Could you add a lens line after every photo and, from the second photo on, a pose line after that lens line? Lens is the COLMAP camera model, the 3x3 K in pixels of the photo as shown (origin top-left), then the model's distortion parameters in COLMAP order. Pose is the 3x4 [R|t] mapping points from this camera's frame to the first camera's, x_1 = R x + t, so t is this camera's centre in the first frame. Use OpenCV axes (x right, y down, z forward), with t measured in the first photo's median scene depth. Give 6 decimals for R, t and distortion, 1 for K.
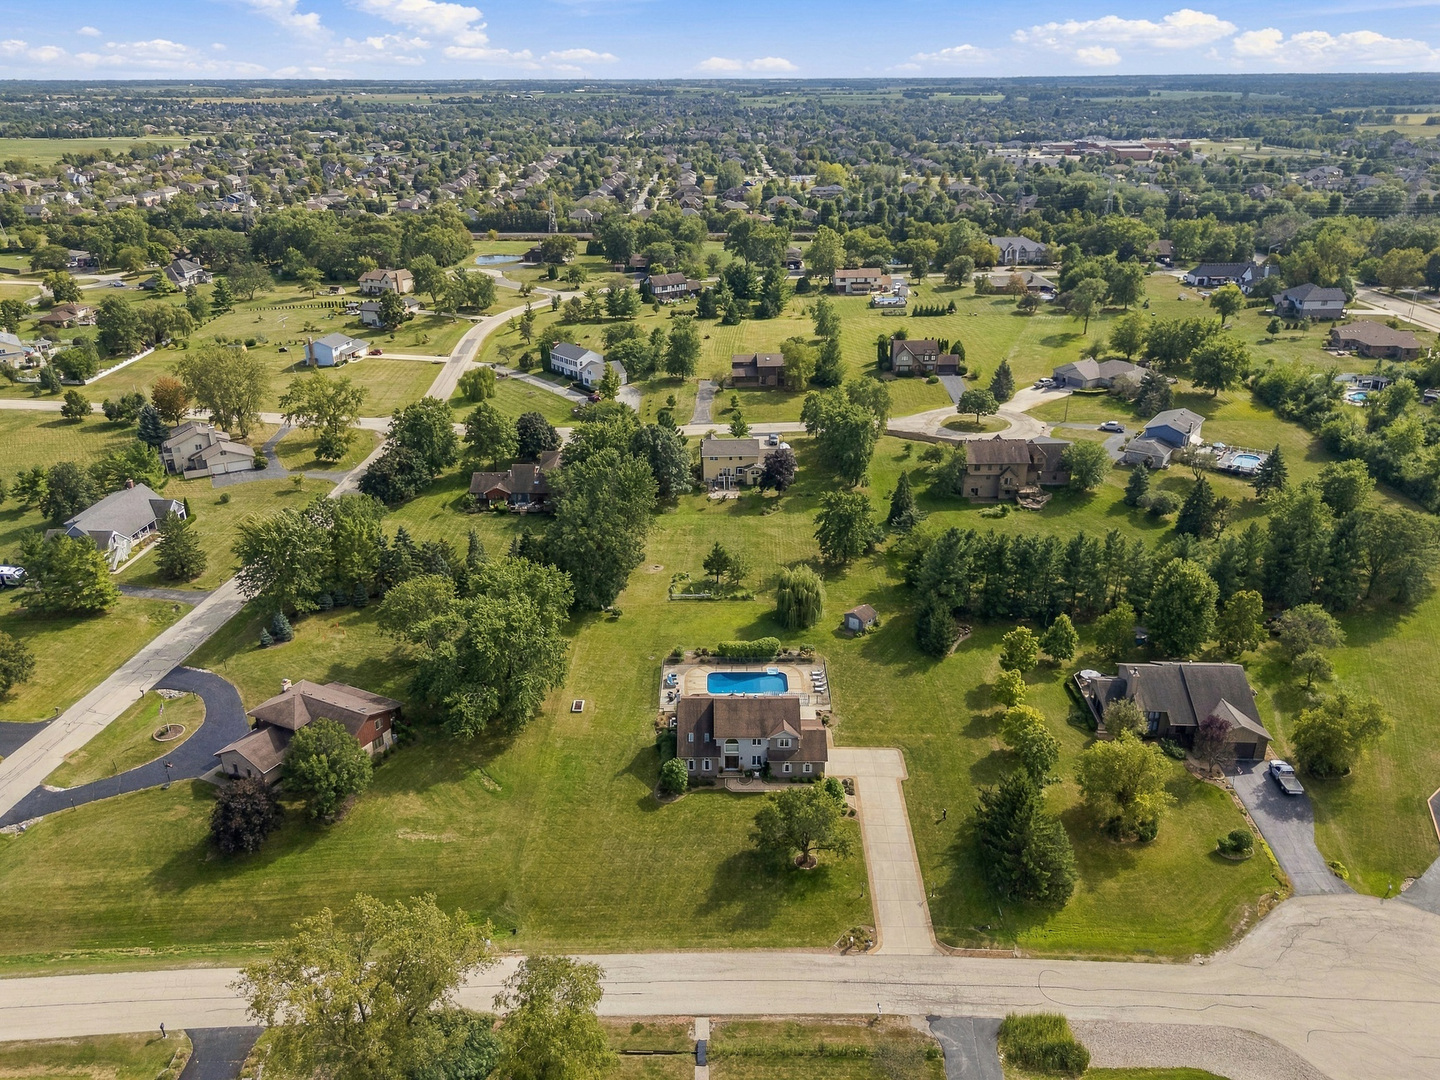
lens RADIAL K [[1060.5, 0, 718.6], [0, 1060.5, 534.6], [0, 0, 1]] dist [0.069755, -0.067628]
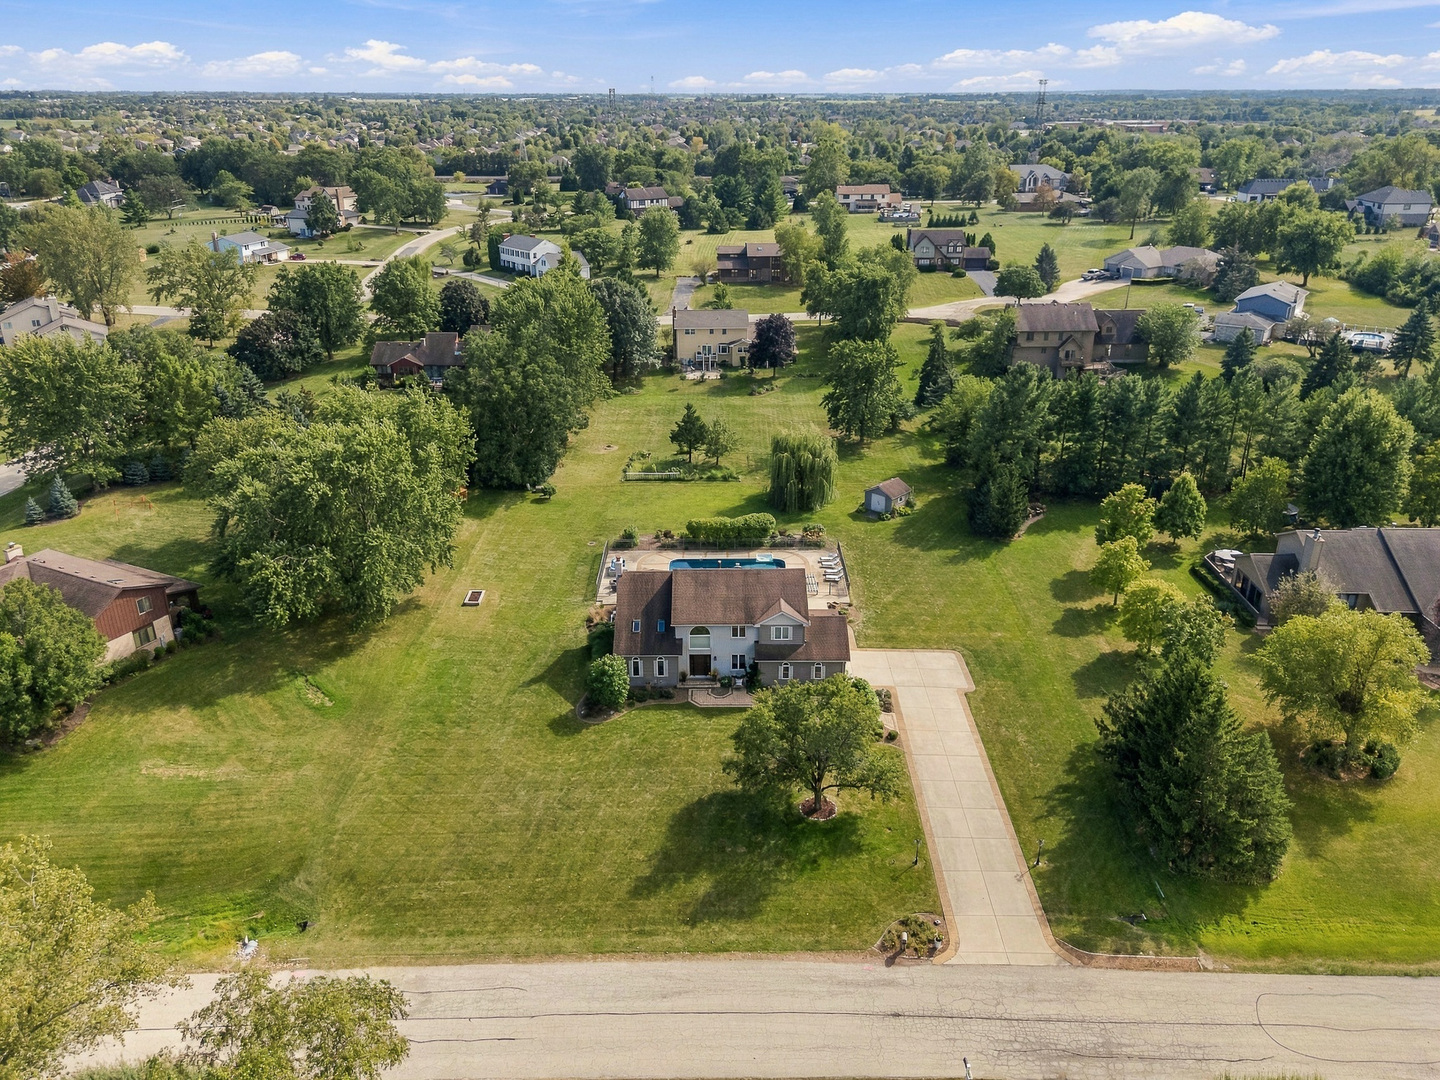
lens RADIAL K [[1060.5, 0, 718.3], [0, 1060.5, 537.7], [0, 0, 1]] dist [0.069755, -0.067628]
pose [[0.999983, 0.001344, 0.005692, 0.016493], [-0.001292, 0.999957, -0.009221, 0.119624], [-0.005704, 0.009213, 0.999941, 0.300878]]
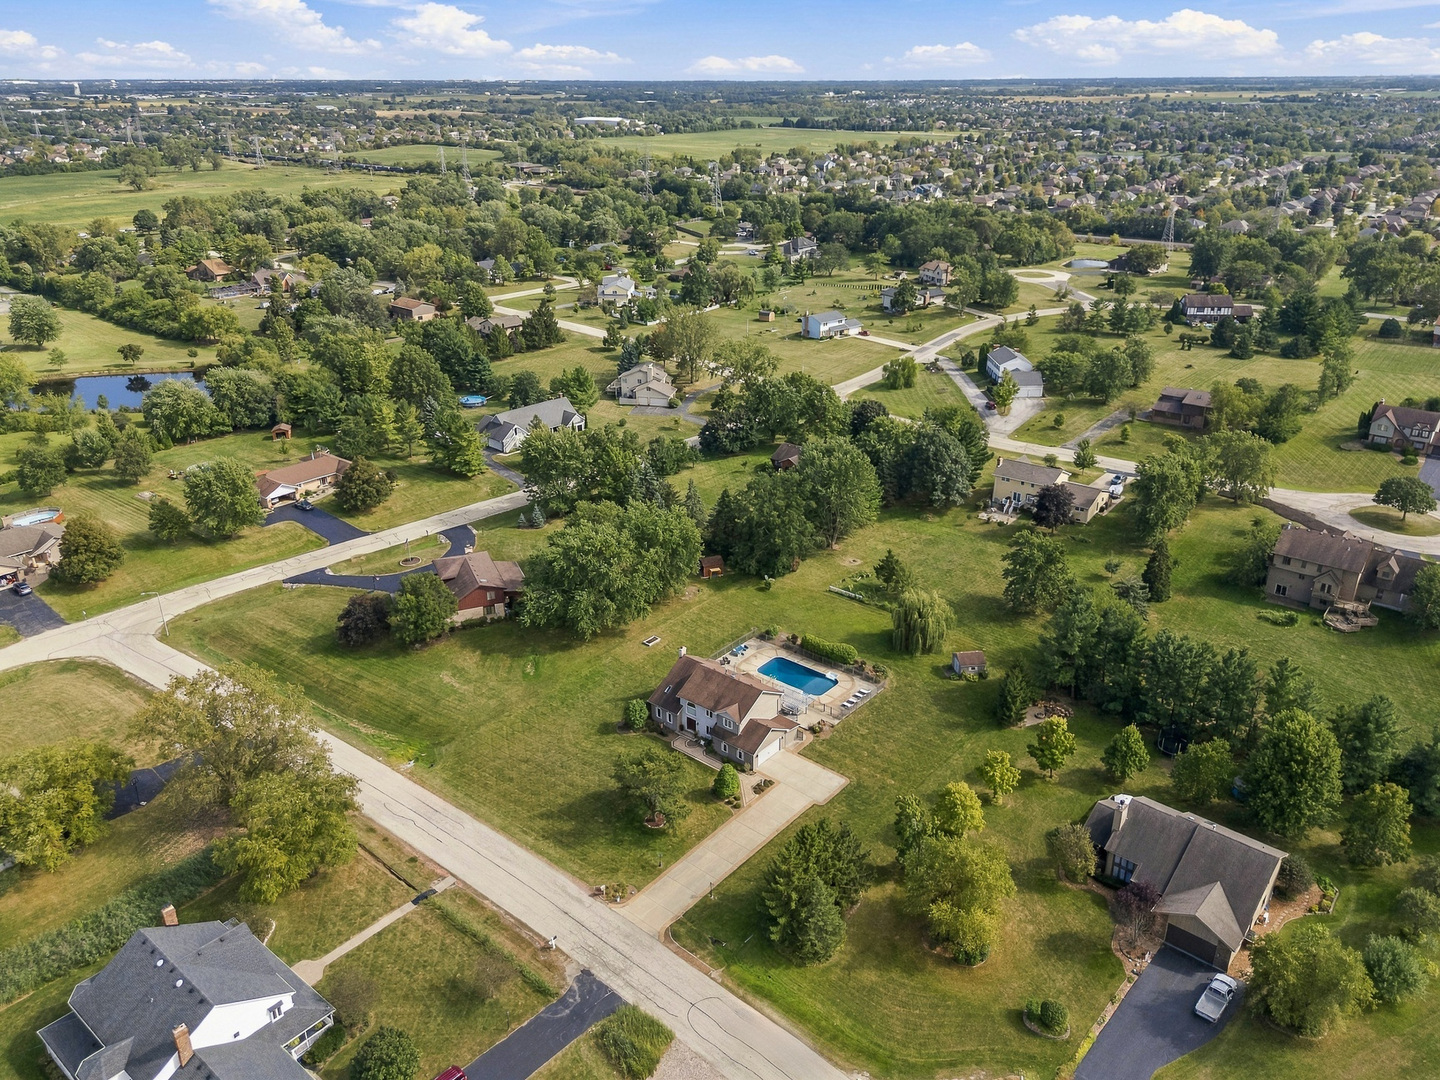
lens RADIAL K [[1060.5, 0, 721.6], [0, 1060.5, 535.2], [0, 0, 1]] dist [0.069755, -0.067628]
pose [[0.769443, 0.254116, -0.585988, 0.510820], [-0.253066, 0.963655, 0.085600, -0.056680], [0.586442, 0.082430, 0.805786, 0.120156]]
